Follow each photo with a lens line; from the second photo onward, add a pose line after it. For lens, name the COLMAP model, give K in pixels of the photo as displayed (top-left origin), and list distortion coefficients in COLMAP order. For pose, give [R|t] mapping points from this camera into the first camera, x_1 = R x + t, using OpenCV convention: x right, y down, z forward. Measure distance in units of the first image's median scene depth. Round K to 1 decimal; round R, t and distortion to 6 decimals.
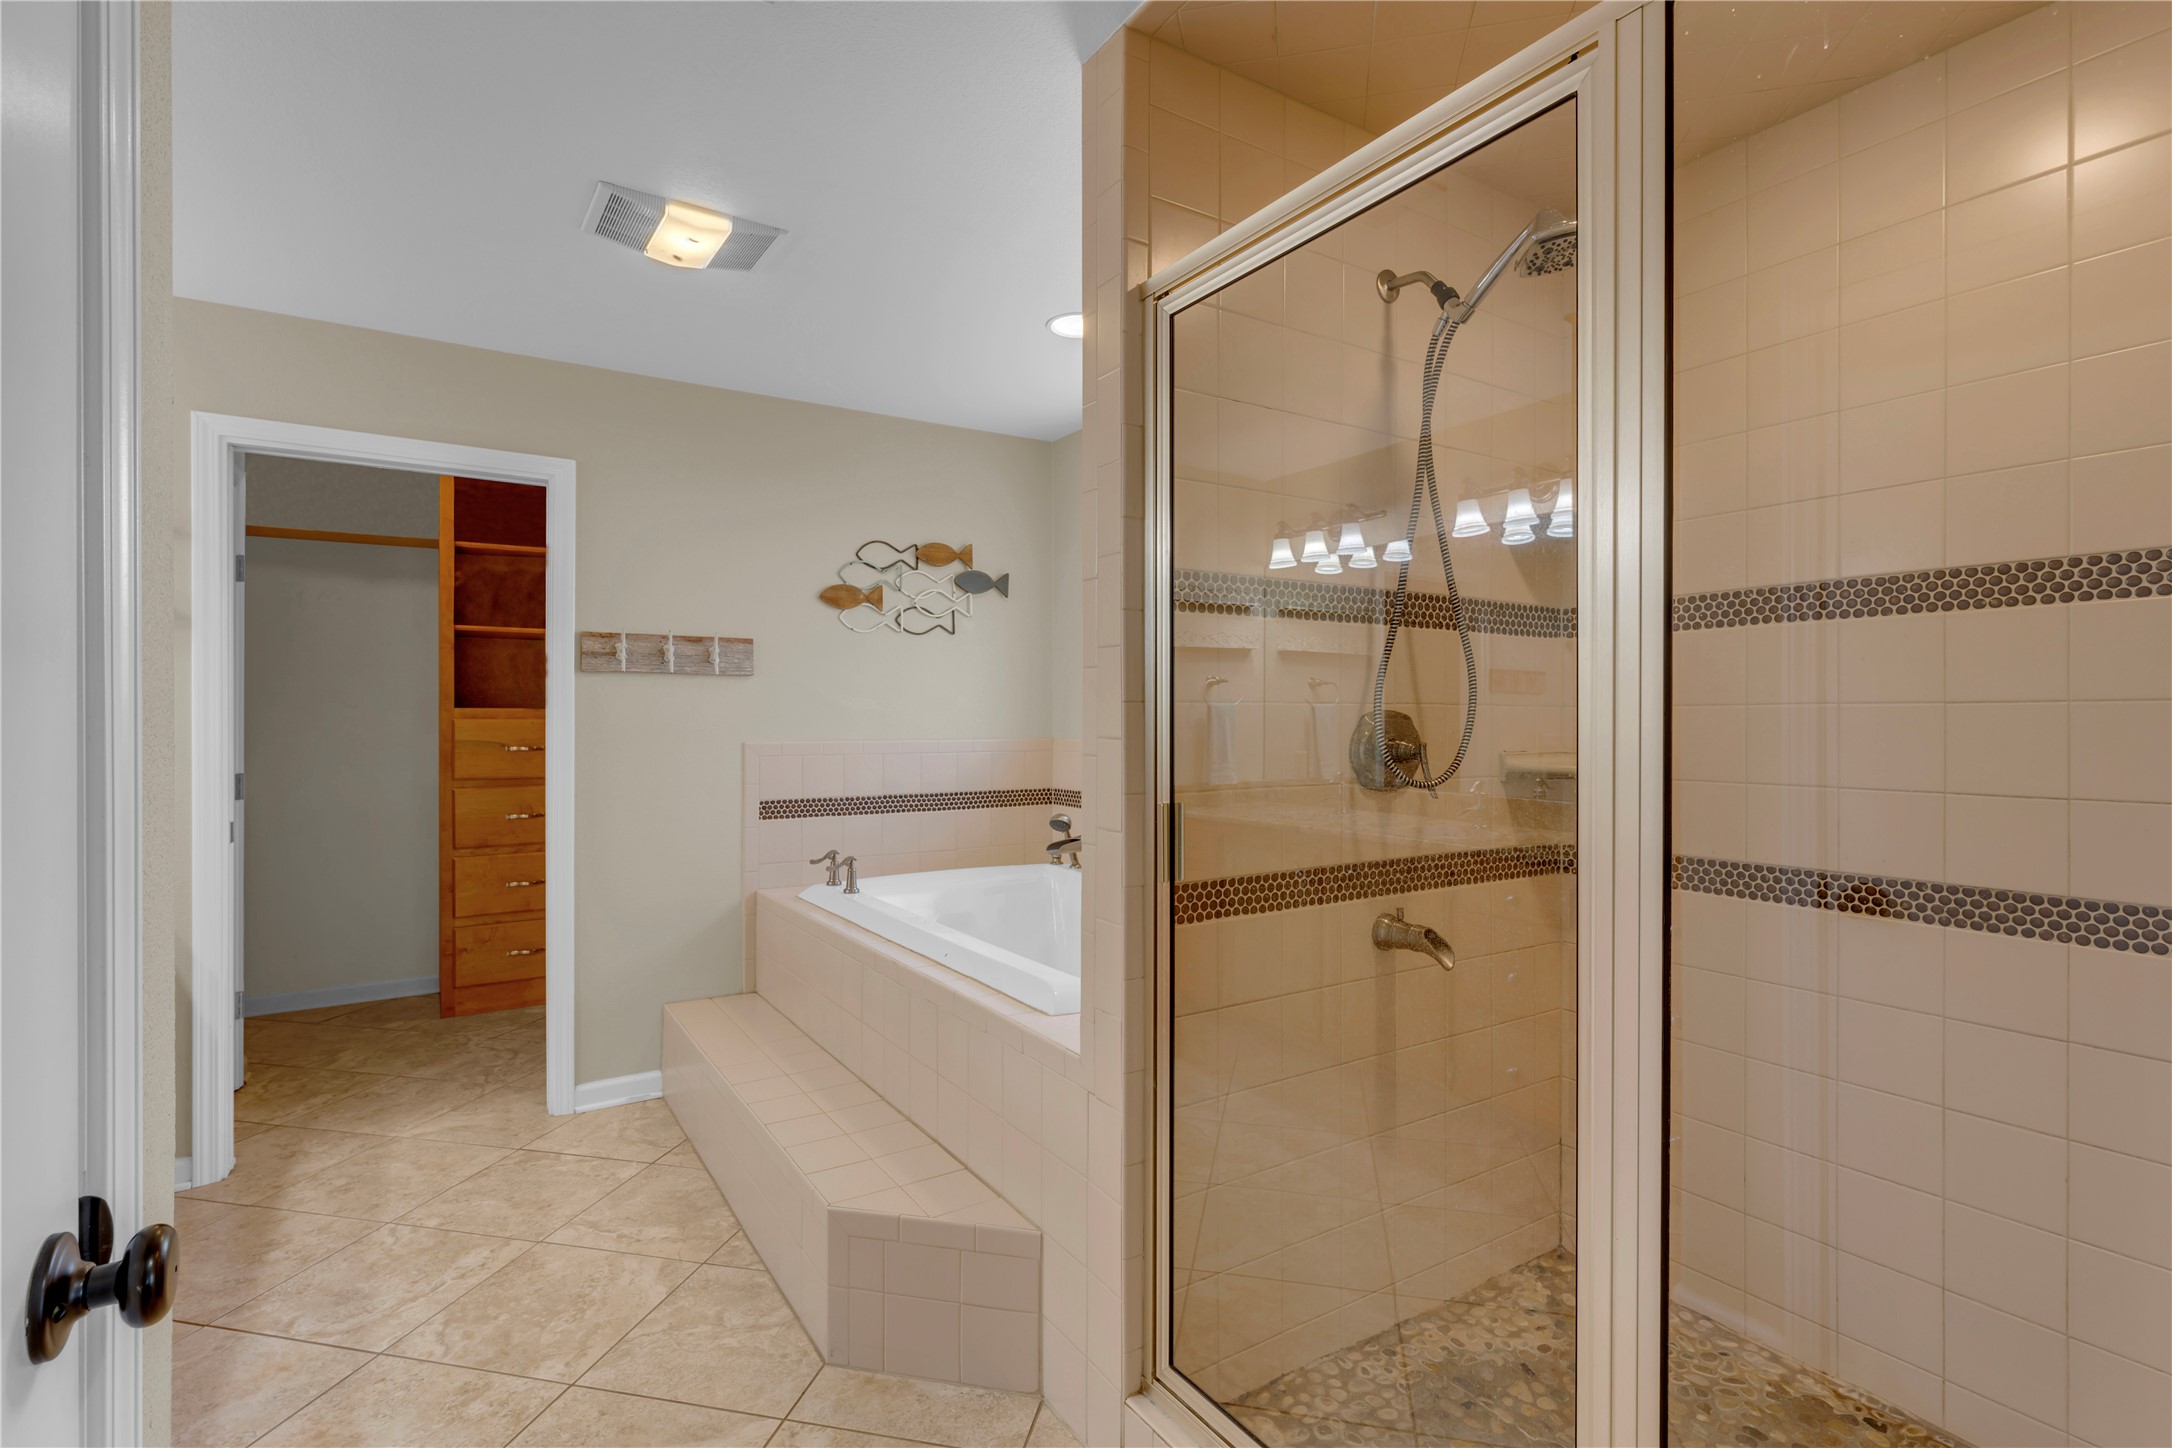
lens RADIAL K [[1010.4, 0, 1086.0], [0, 1010.4, 724.0], [0, 0, 1]] dist [-0.001348, -0.000031]
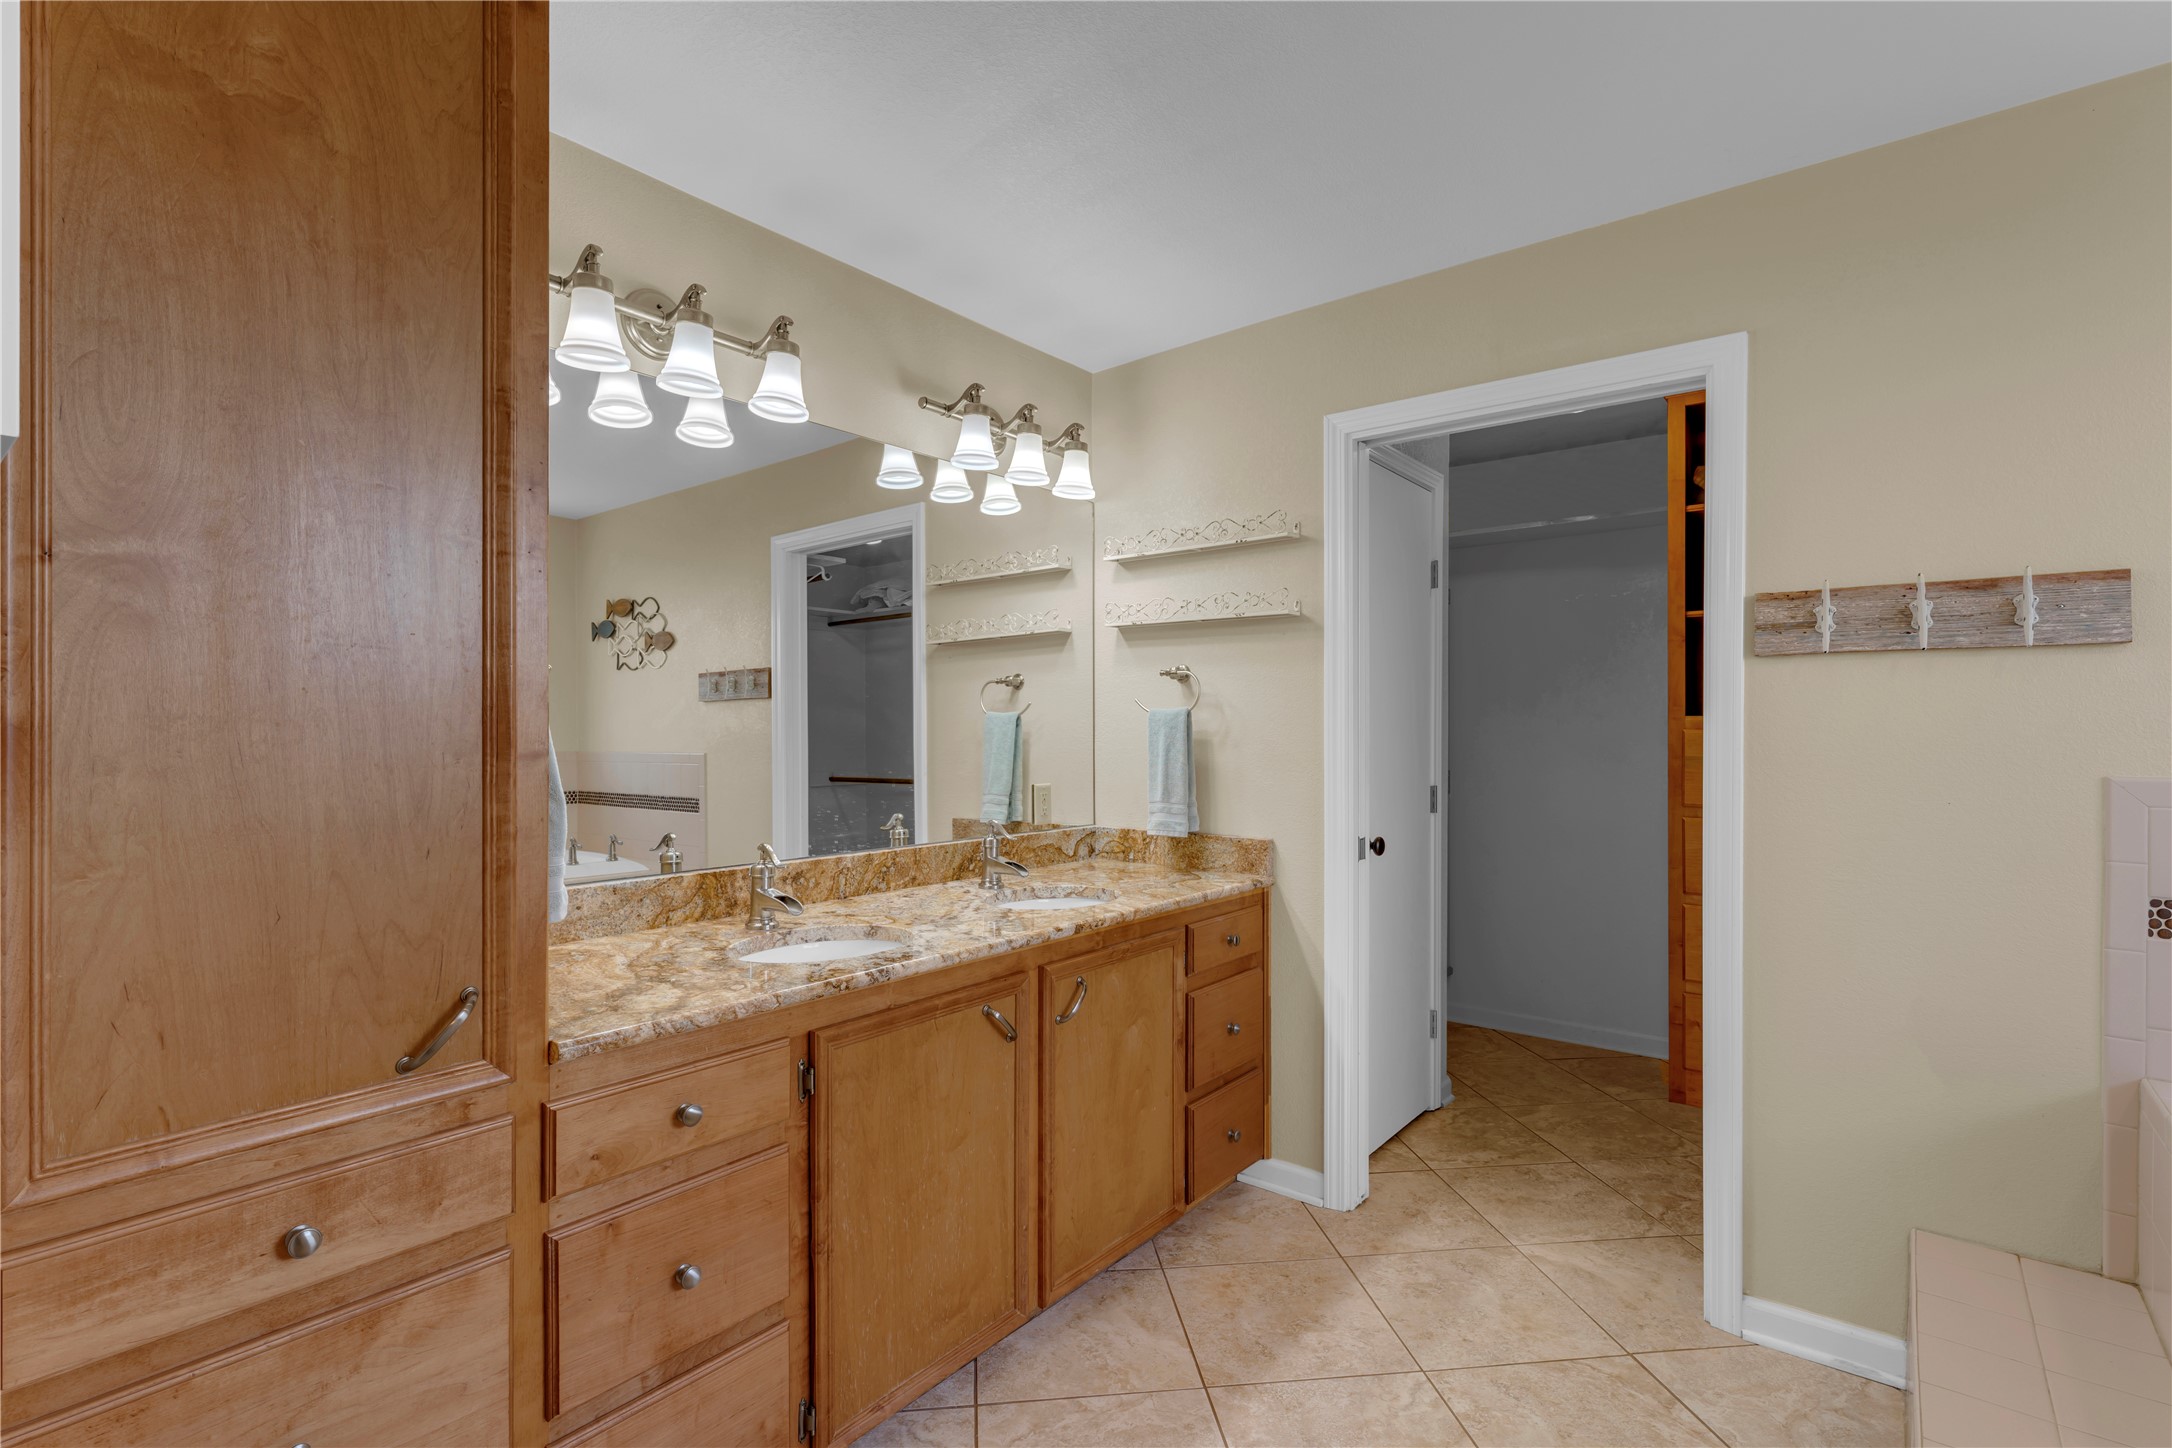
lens RADIAL K [[1010.4, 0, 1086.0], [0, 1010.4, 724.0], [0, 0, 1]] dist [-0.001348, -0.000031]
pose [[0.307869, -0.003260, -0.951423, -0.017511], [-0.006785, 0.999961, -0.005622, -0.002107], [0.951405, 0.008186, 0.307835, 0.389882]]
